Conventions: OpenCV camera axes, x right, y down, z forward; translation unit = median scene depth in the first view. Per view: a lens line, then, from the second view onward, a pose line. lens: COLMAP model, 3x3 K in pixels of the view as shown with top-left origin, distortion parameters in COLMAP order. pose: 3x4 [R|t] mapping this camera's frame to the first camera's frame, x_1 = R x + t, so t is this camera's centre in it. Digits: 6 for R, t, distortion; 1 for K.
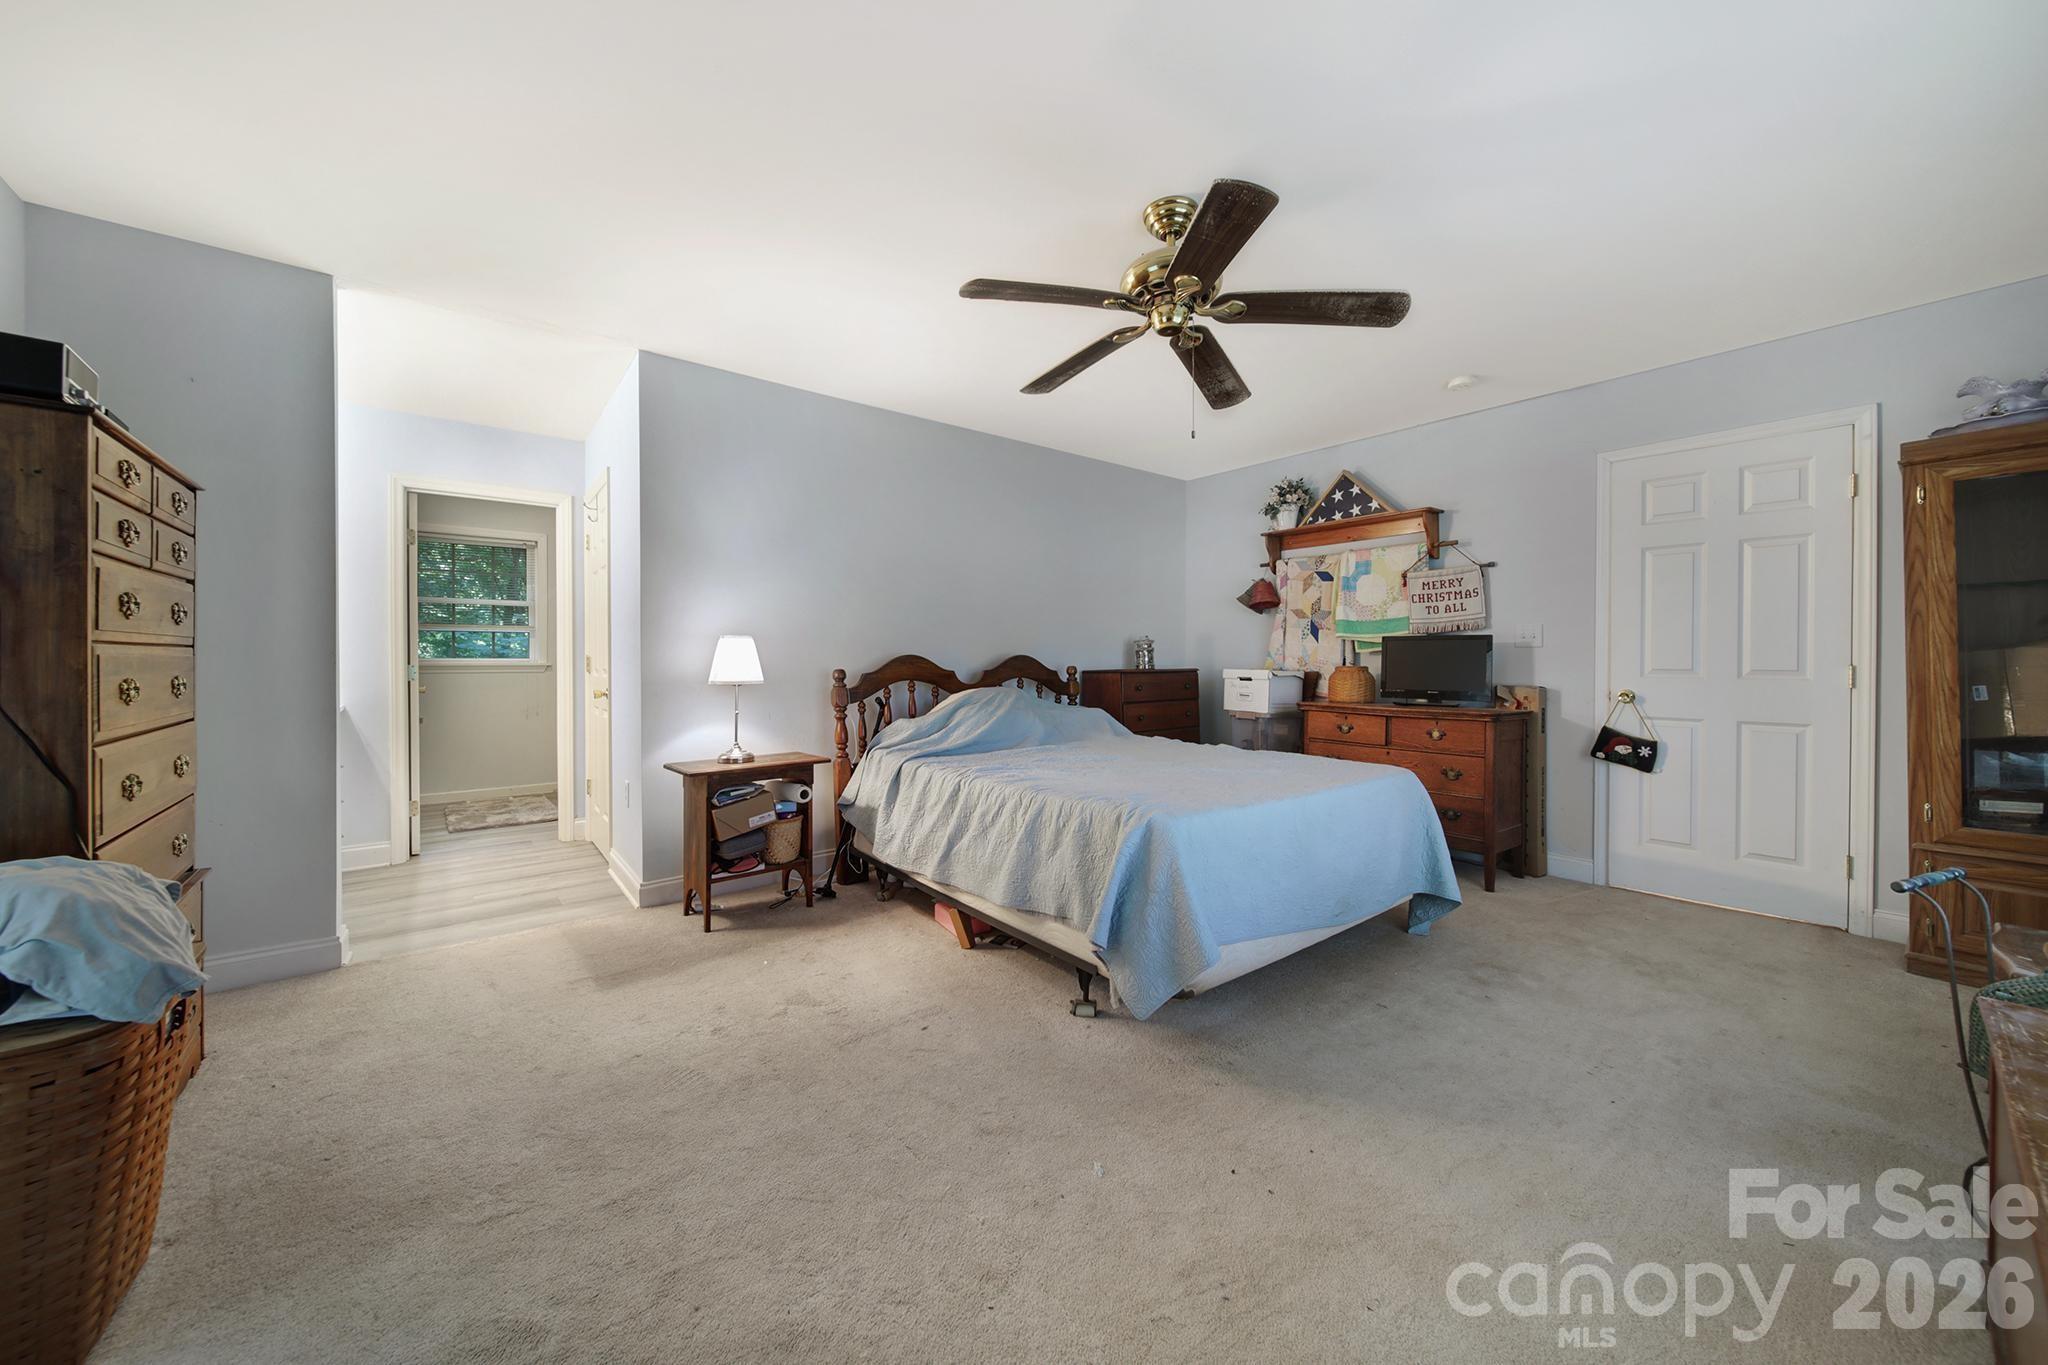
lens RADIAL K [[719.8, 0, 1024.7], [0, 719.8, 658.1], [0, 0, 1]] dist [-0.000763, -0.000333]
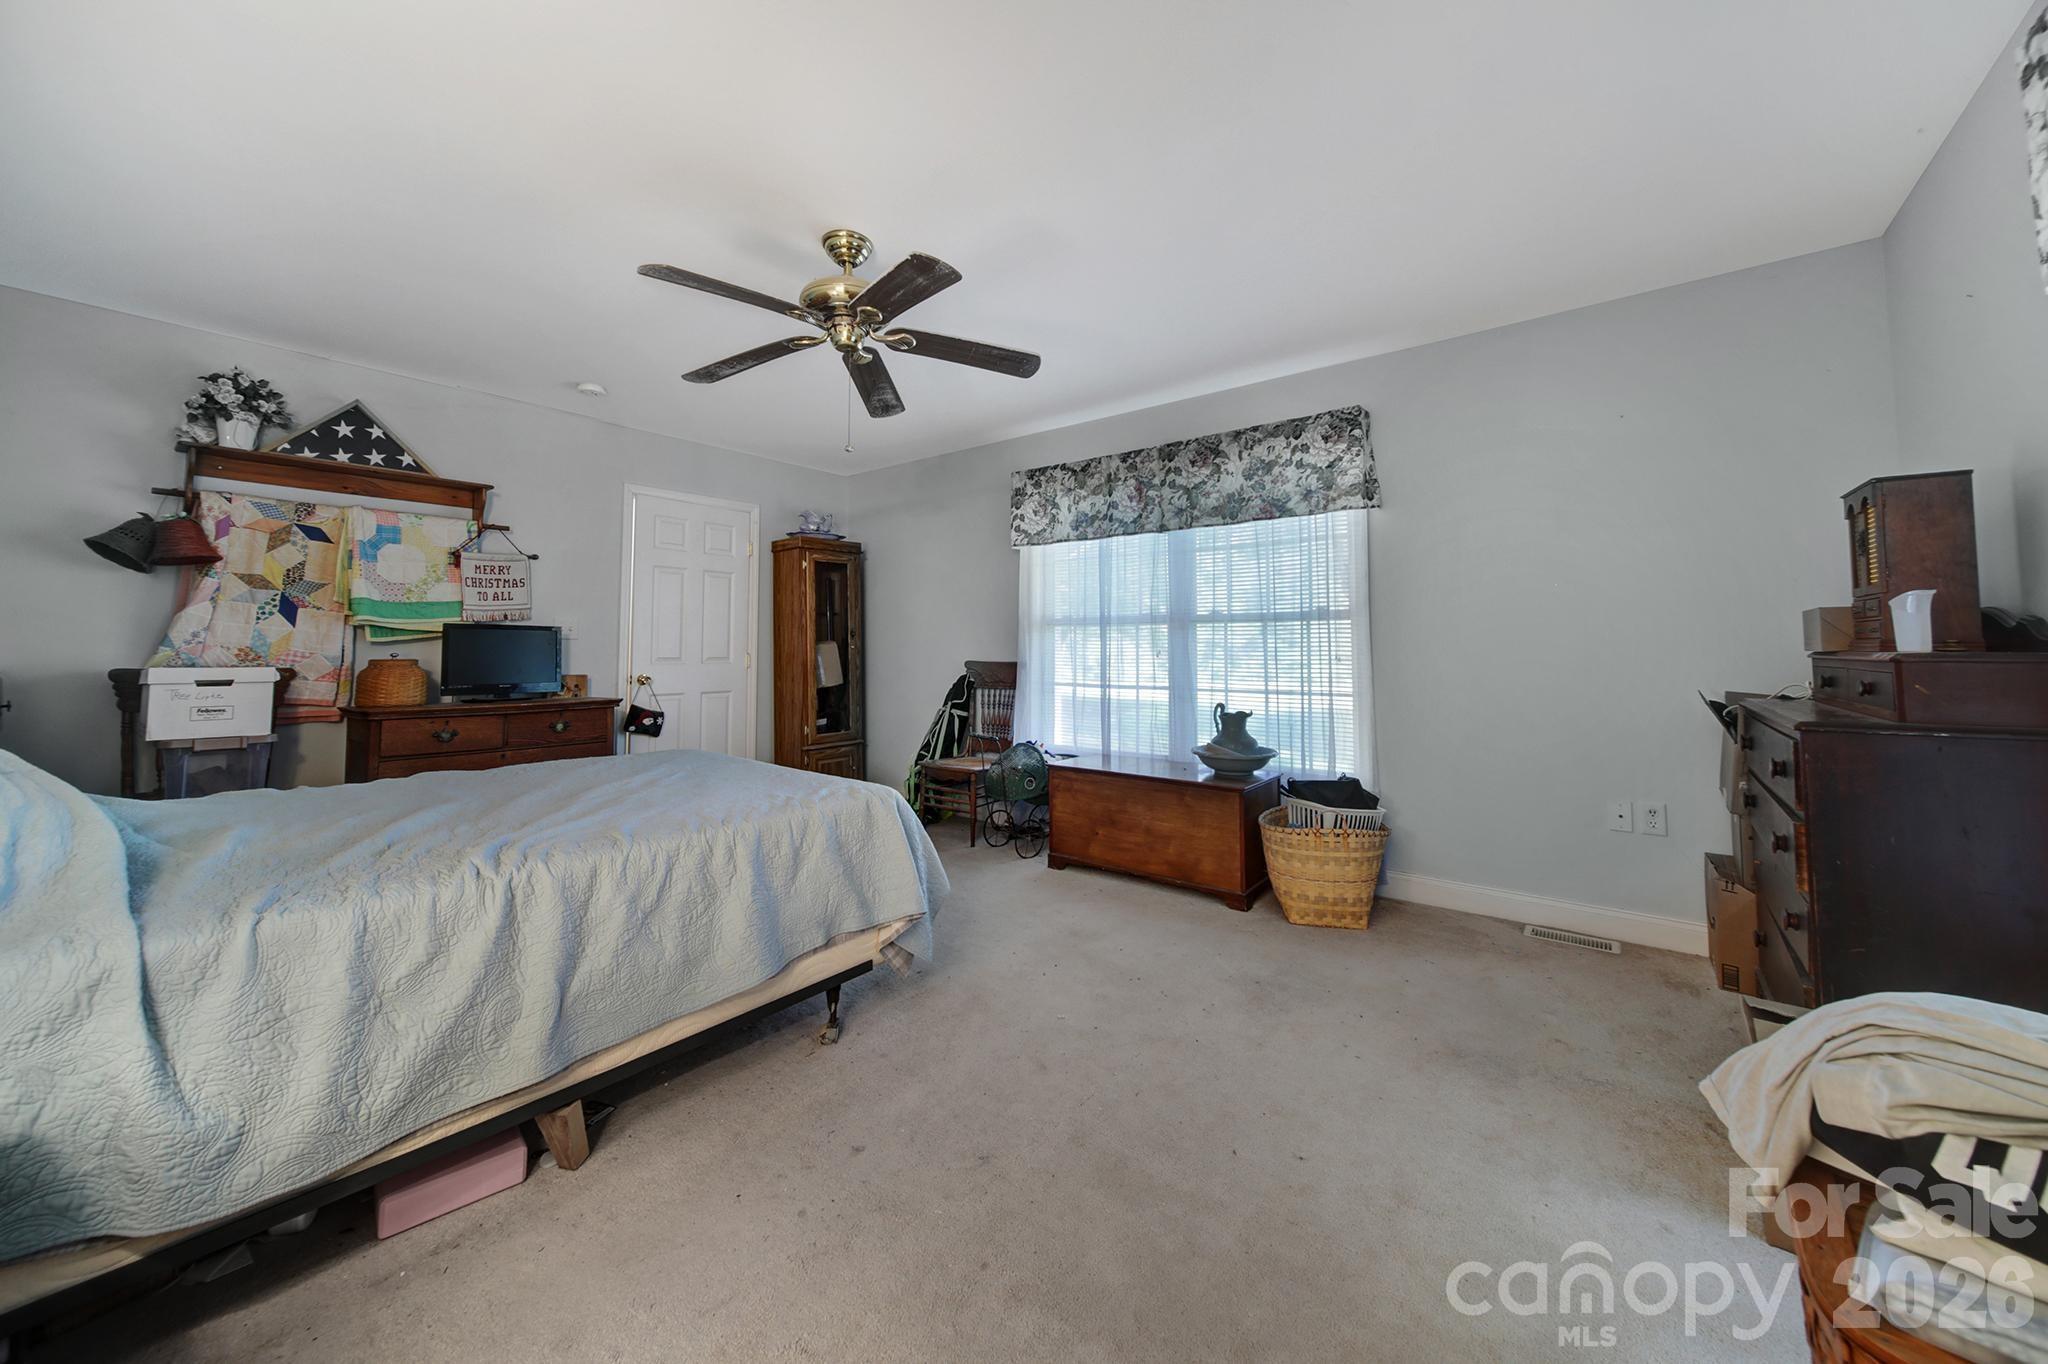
lens RADIAL K [[749.9, 0, 1027.8], [0, 749.9, 606.1], [0, 0, 1]] dist [-0.000162, -0.000080]
pose [[-0.222750, 0.053085, 0.973429, -0.478445], [-0.005374, 0.998434, -0.055678, -0.004614], [-0.974861, -0.017633, -0.222116, 0.495143]]
